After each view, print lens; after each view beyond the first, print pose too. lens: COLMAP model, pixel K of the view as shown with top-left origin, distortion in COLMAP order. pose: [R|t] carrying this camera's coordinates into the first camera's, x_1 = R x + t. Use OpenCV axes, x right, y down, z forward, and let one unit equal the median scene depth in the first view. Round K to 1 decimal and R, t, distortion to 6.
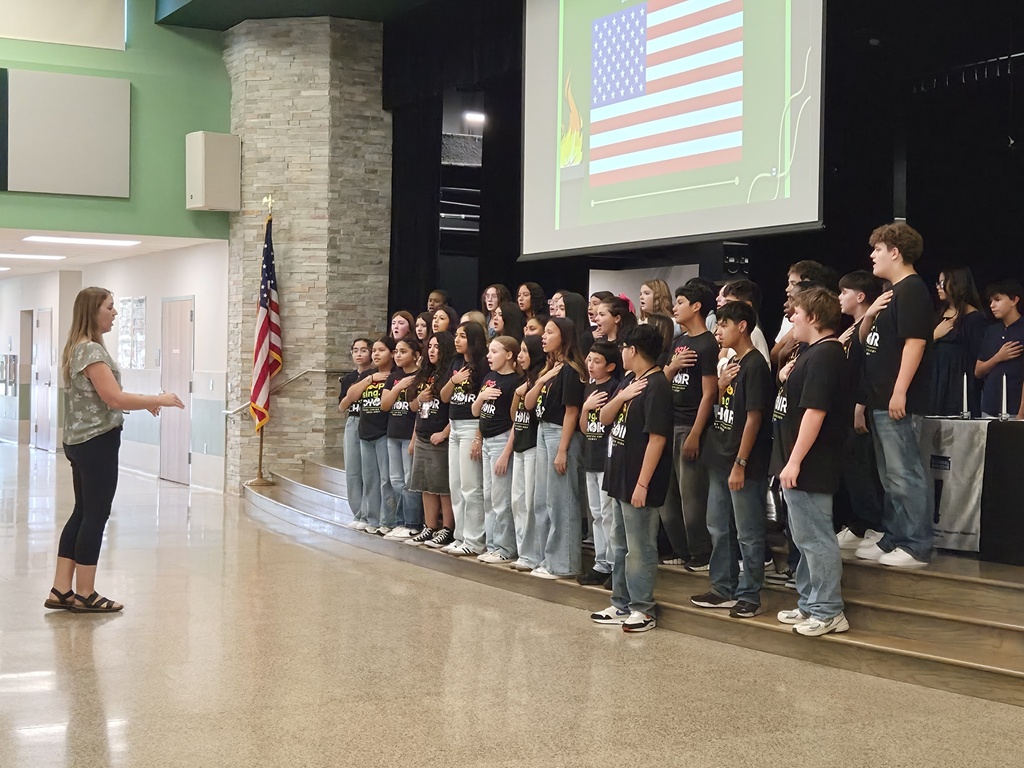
lens RADIAL K [[1727.0, 0, 511.7], [0, 1727.0, 383.4], [0, 0, 1]] dist [0.002635, 0.000000]
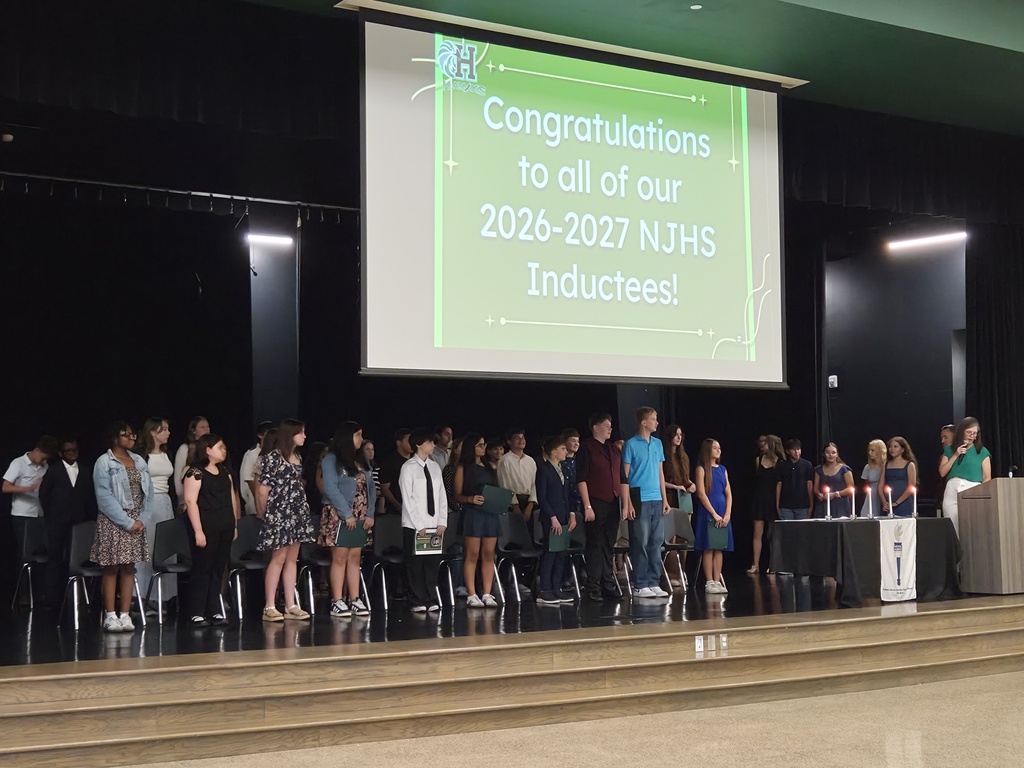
lens RADIAL K [[1529.0, 0, 512.0], [0, 1529.0, 384.9], [0, 0, 1]] dist [-0.023417, 0.000000]
pose [[-0.097097, 0.048483, 0.994093, -1.008496], [0.014909, 0.998772, -0.047255, -0.037812], [-0.995163, 0.010233, -0.097701, 1.332495]]
